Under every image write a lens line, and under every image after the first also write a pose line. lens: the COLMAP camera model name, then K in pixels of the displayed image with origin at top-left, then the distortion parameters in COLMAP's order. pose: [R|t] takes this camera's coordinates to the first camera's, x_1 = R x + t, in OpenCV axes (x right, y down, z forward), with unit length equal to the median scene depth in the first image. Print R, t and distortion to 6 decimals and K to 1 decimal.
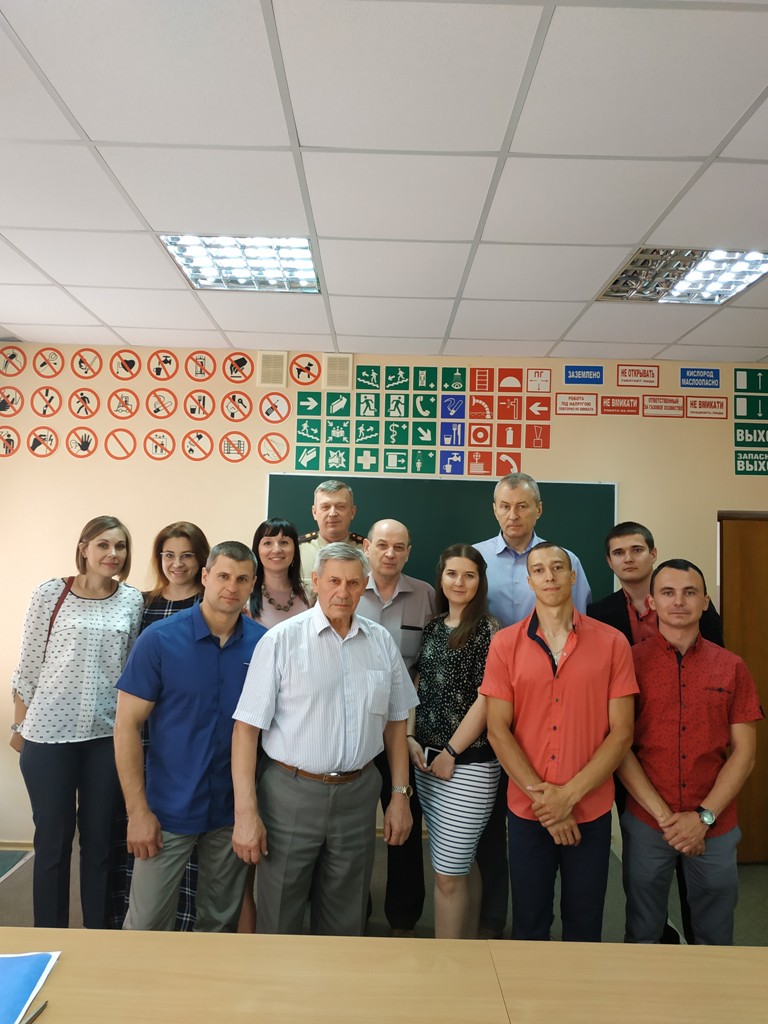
lens RADIAL K [[1055.4, 0, 382.0], [0, 1055.4, 511.1], [0, 0, 1]] dist [0.002680, 0.000000]
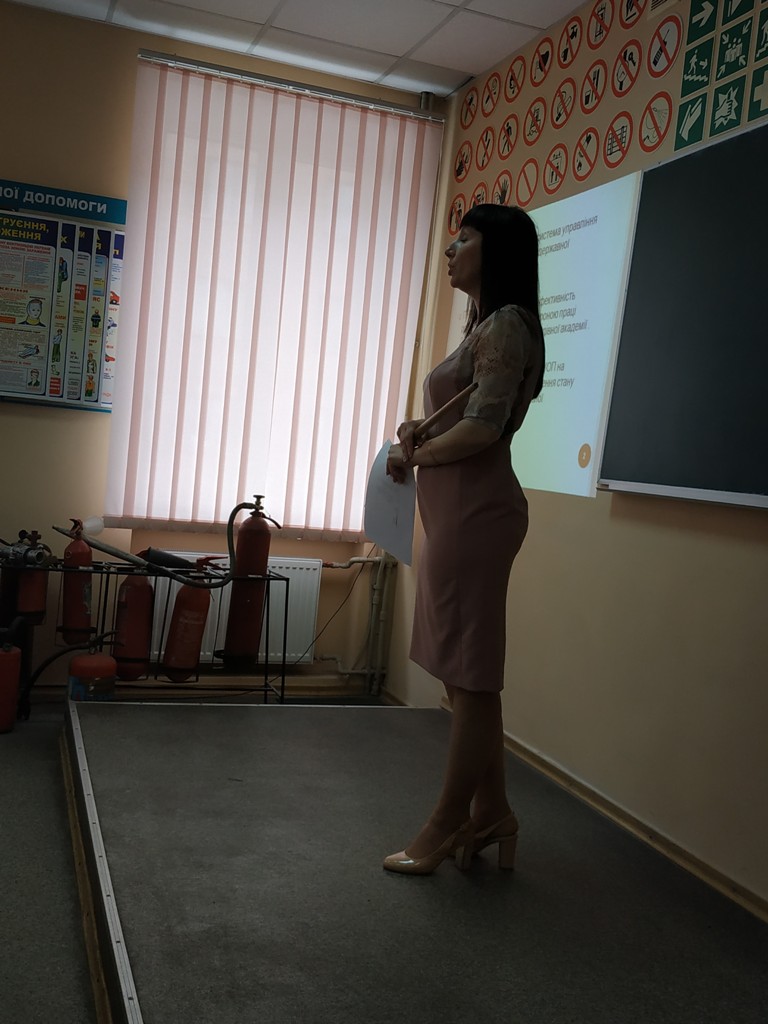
lens RADIAL K [[1055.4, 0, 385.2], [0, 1055.4, 512.6], [0, 0, 1]] dist [0.002680, 0.000000]
pose [[0.344856, 0.055256, -0.937028, 0.371794], [-0.050249, 0.997921, 0.040354, 0.126664], [0.937310, 0.033169, 0.346915, 0.686654]]
